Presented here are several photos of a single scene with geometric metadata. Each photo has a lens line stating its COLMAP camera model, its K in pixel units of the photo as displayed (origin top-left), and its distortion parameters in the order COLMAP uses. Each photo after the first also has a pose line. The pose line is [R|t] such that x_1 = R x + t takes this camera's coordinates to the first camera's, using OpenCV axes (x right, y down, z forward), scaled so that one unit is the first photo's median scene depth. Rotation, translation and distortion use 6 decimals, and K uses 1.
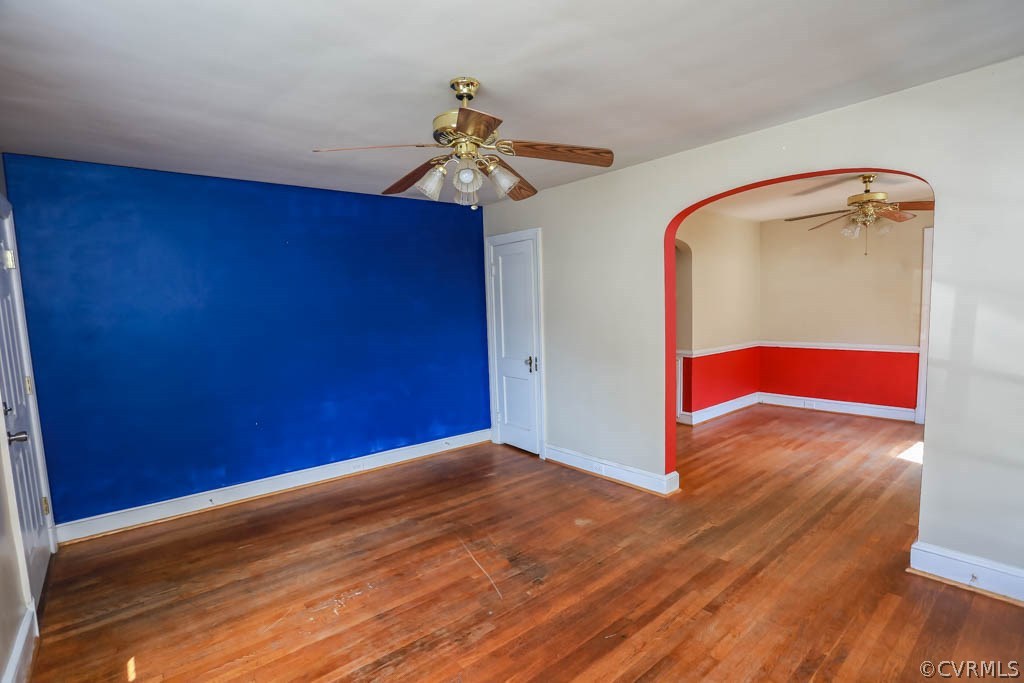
lens RADIAL K [[496.1, 0, 516.7], [0, 496.1, 352.1], [0, 0, 1]] dist [-0.081778, 0.037360]
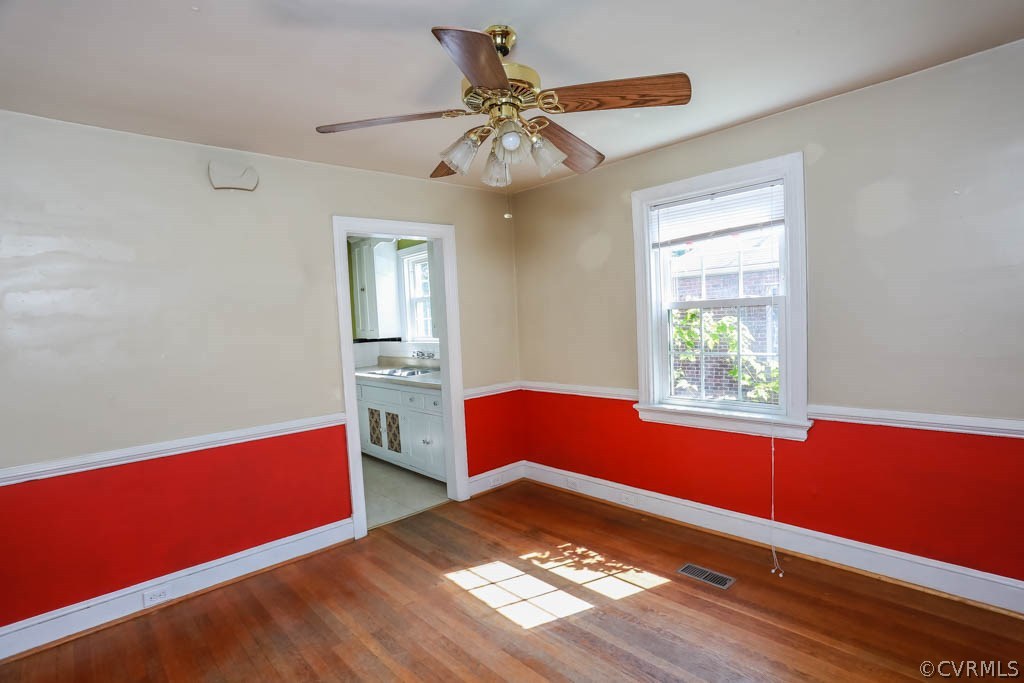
lens RADIAL K [[496.1, 0, 516.7], [0, 496.1, 352.1], [0, 0, 1]] dist [-0.081778, 0.037360]
pose [[-0.056268, -0.030404, 0.997953, 0.320945], [0.149611, 0.987994, 0.038537, -0.113370], [-0.987143, 0.151473, -0.051044, 1.159025]]
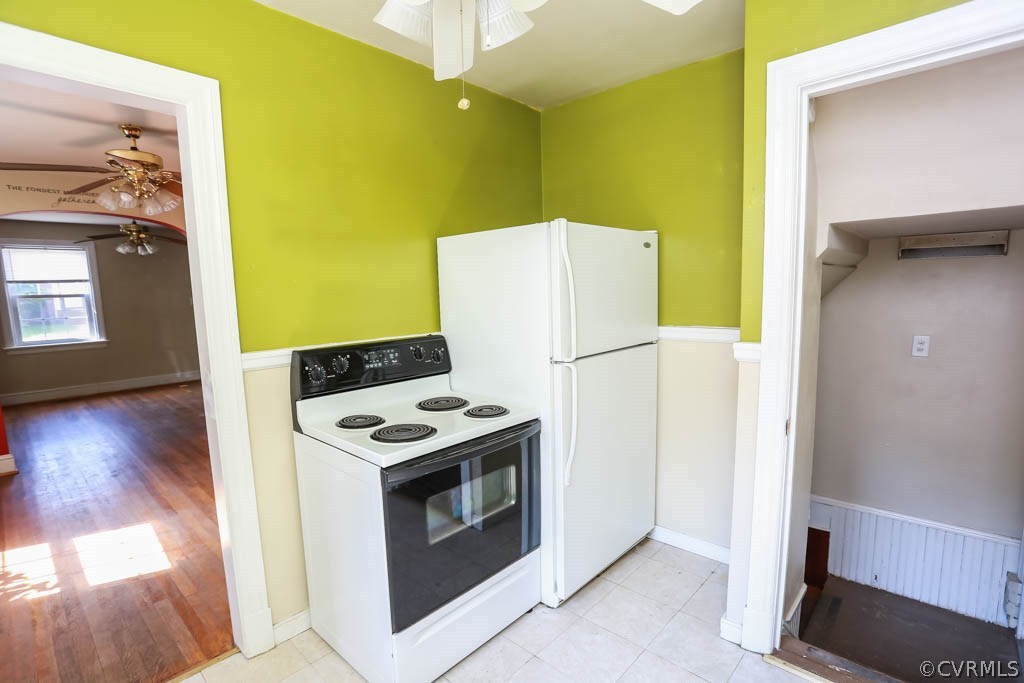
lens RADIAL K [[484.9, 0, 516.8], [0, 484.9, 350.0], [0, 0, 1]] dist [-0.019540, 0.000375]
pose [[0.136310, 0.155535, -0.978381, 1.755269], [-0.079017, 0.986159, 0.145763, -0.206650], [0.987510, 0.057439, 0.146713, 1.653538]]
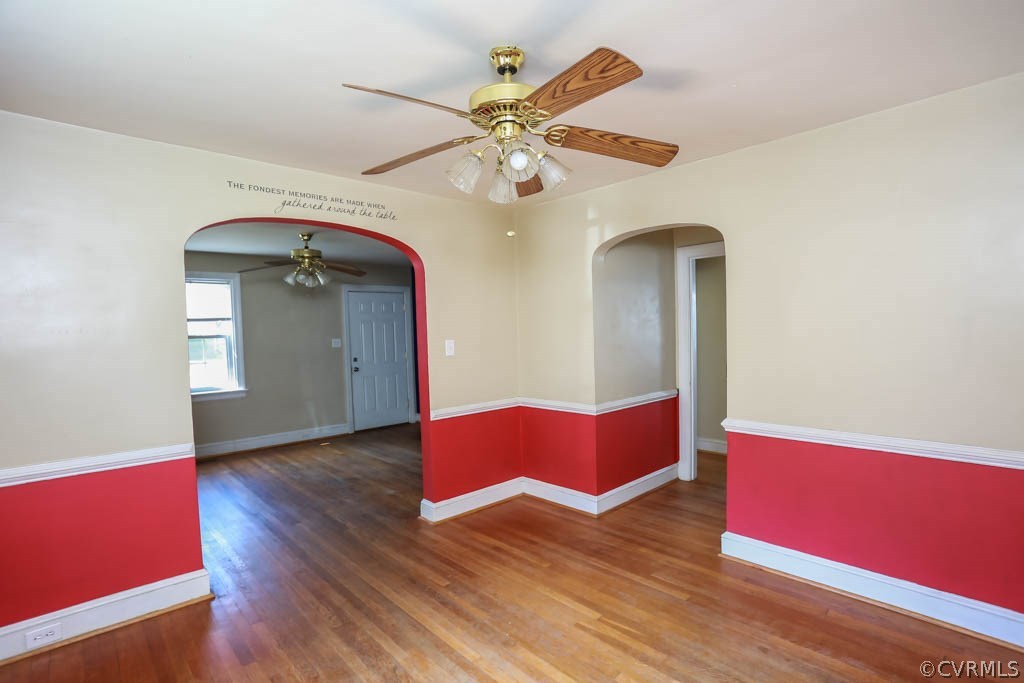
lens RADIAL K [[496.1, 0, 516.7], [0, 496.1, 352.1], [0, 0, 1]] dist [-0.081778, 0.037360]
pose [[0.056433, 0.077930, -0.995360, 1.325340], [-0.073760, 0.994550, 0.073685, -0.148906], [0.995678, 0.069259, 0.061874, 1.108574]]
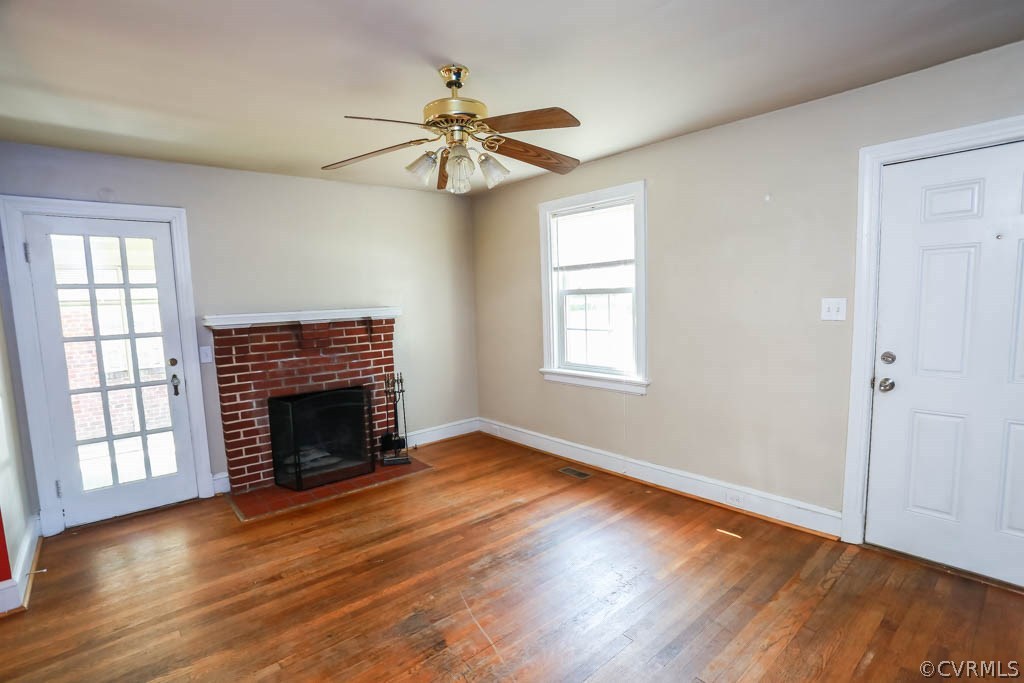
lens RADIAL K [[496.1, 0, 516.7], [0, 496.1, 352.1], [0, 0, 1]] dist [-0.081778, 0.037360]
pose [[-0.997693, 0.066772, -0.012240, -0.109824], [0.062762, 0.976000, 0.208531, -0.111570], [0.025870, 0.207282, -0.977939, 1.244676]]
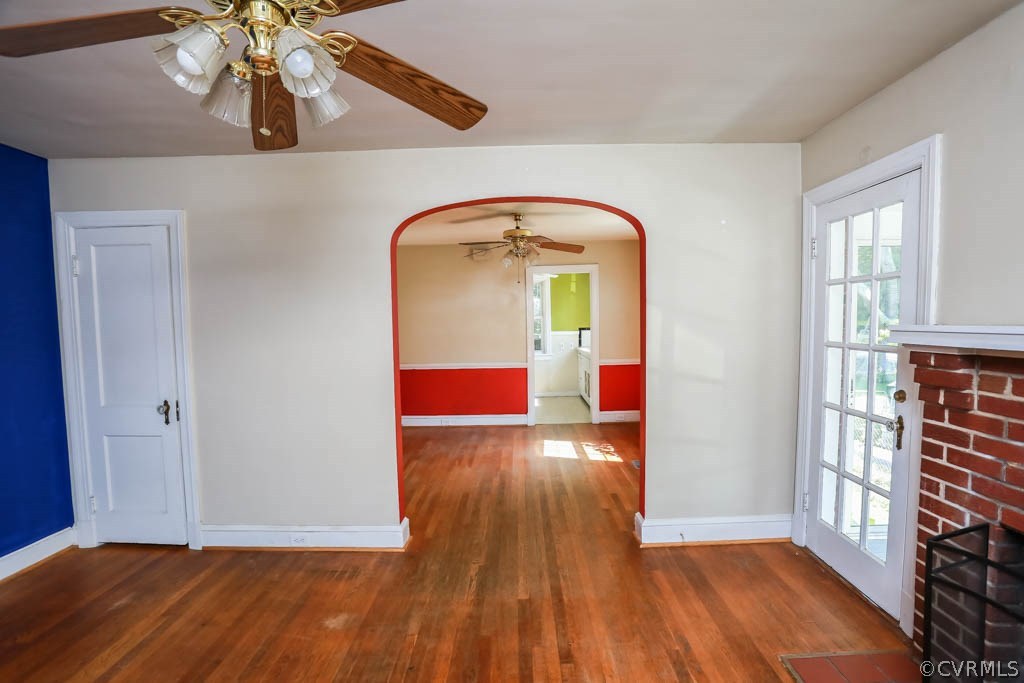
lens RADIAL K [[496.1, 0, 516.7], [0, 496.1, 352.1], [0, 0, 1]] dist [-0.081778, 0.037360]
pose [[0.648425, -0.023958, 0.760901, -0.198373], [0.068263, 0.997308, -0.026770, -0.008344], [-0.758212, 0.069300, 0.648315, 0.282588]]
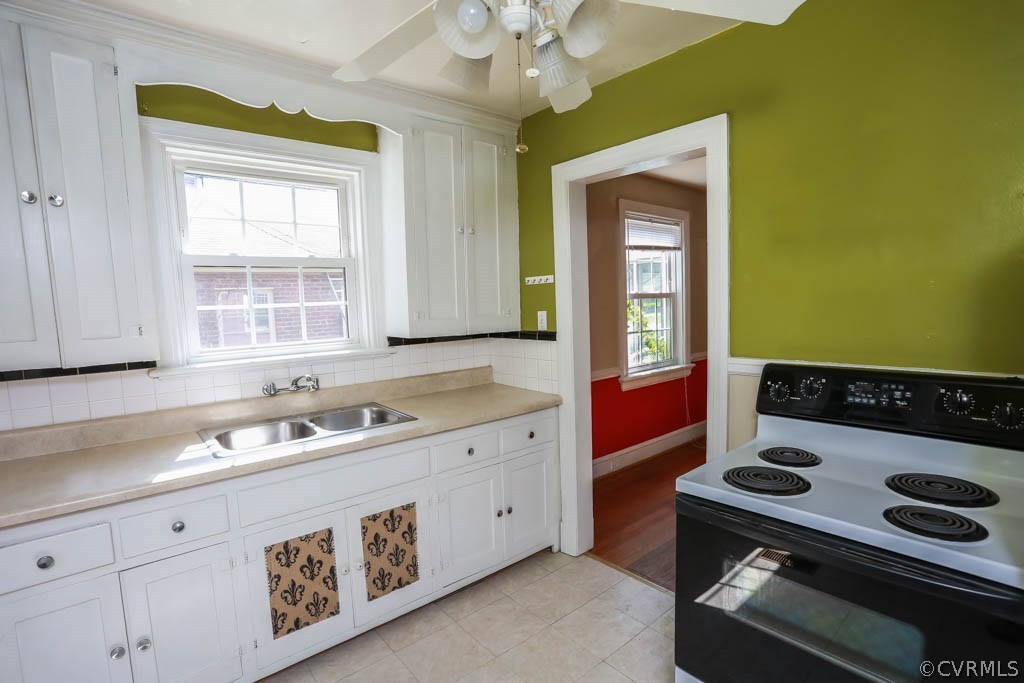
lens RADIAL K [[496.1, 0, 516.7], [0, 496.1, 352.1], [0, 0, 1]] dist [-0.081778, 0.037360]
pose [[-0.997482, 0.070884, -0.002326, 1.473345], [0.069030, 0.977871, 0.197494, -0.237922], [0.016273, 0.196836, -0.980301, 1.974639]]
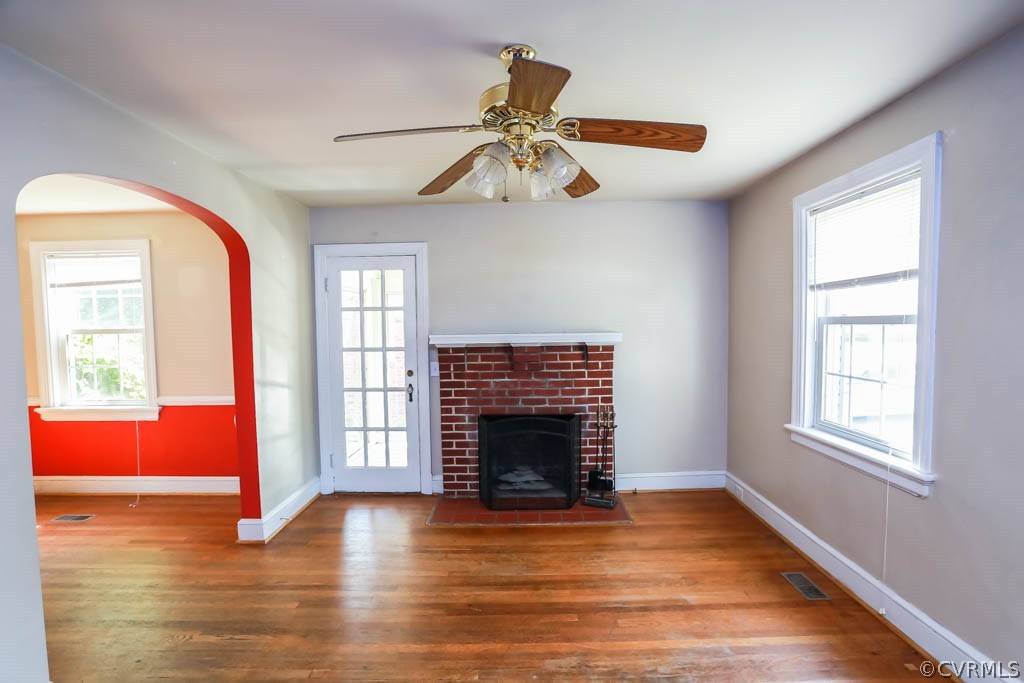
lens RADIAL K [[496.1, 0, 516.7], [0, 496.1, 352.1], [0, 0, 1]] dist [-0.081778, 0.037360]
pose [[-0.761027, 0.007697, 0.648674, -0.375249], [0.102845, 0.988715, 0.108926, -0.085281], [-0.640516, 0.149608, -0.753231, 1.003618]]
